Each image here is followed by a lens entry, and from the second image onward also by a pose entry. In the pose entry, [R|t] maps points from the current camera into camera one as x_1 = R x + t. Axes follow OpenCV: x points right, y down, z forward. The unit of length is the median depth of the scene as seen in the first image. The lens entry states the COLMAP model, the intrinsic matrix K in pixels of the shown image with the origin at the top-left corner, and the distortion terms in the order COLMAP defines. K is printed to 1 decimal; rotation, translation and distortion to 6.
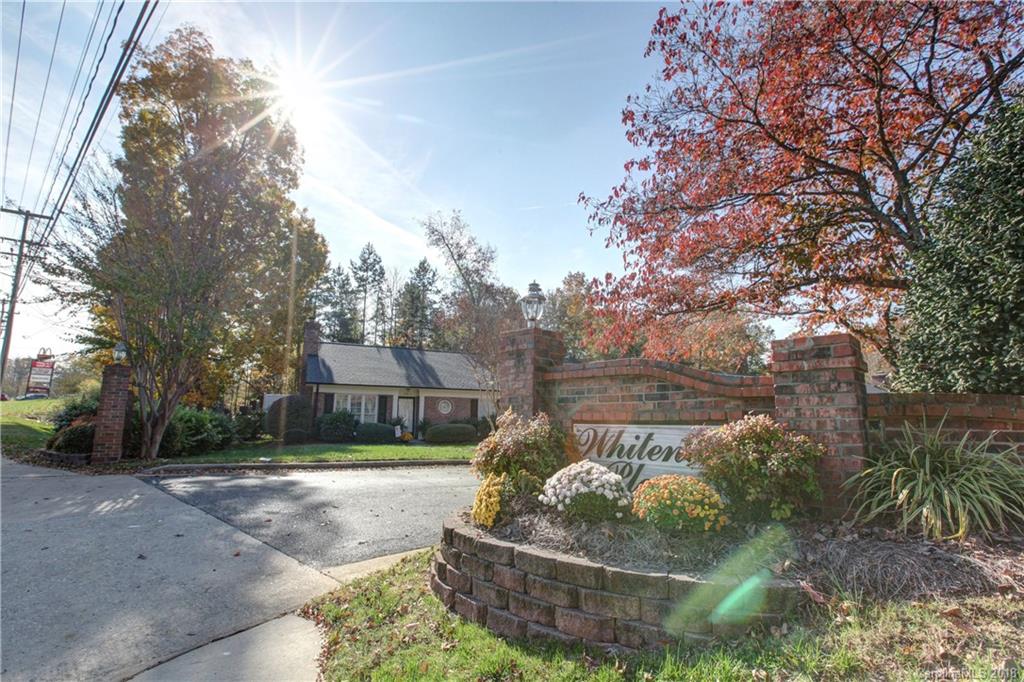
lens RADIAL K [[475.0, 0, 512.0], [0, 475.0, 341.0], [0, 0, 1]] dist [-0.066235, 0.027686]
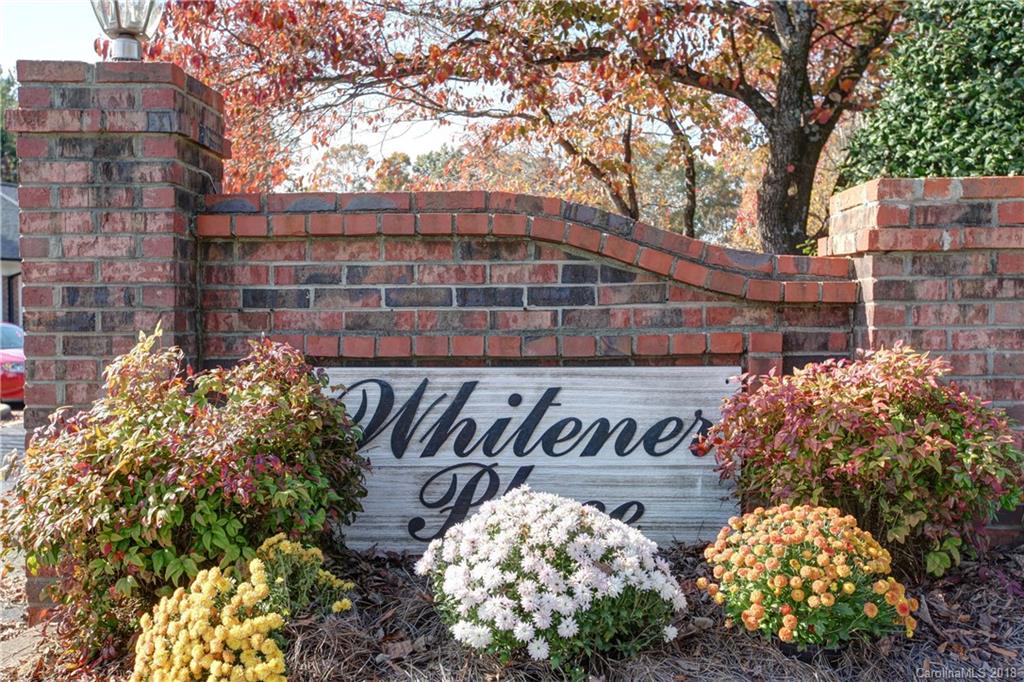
lens RADIAL K [[973.3, 0, 512.0], [0, 973.3, 341.0], [0, 0, 1]] dist [0.035701, 0.004112]
pose [[0.728151, -0.036511, 0.684444, -0.282792], [-0.100094, 0.982211, 0.158881, 0.030971], [-0.678069, -0.184198, 0.711543, 0.448440]]
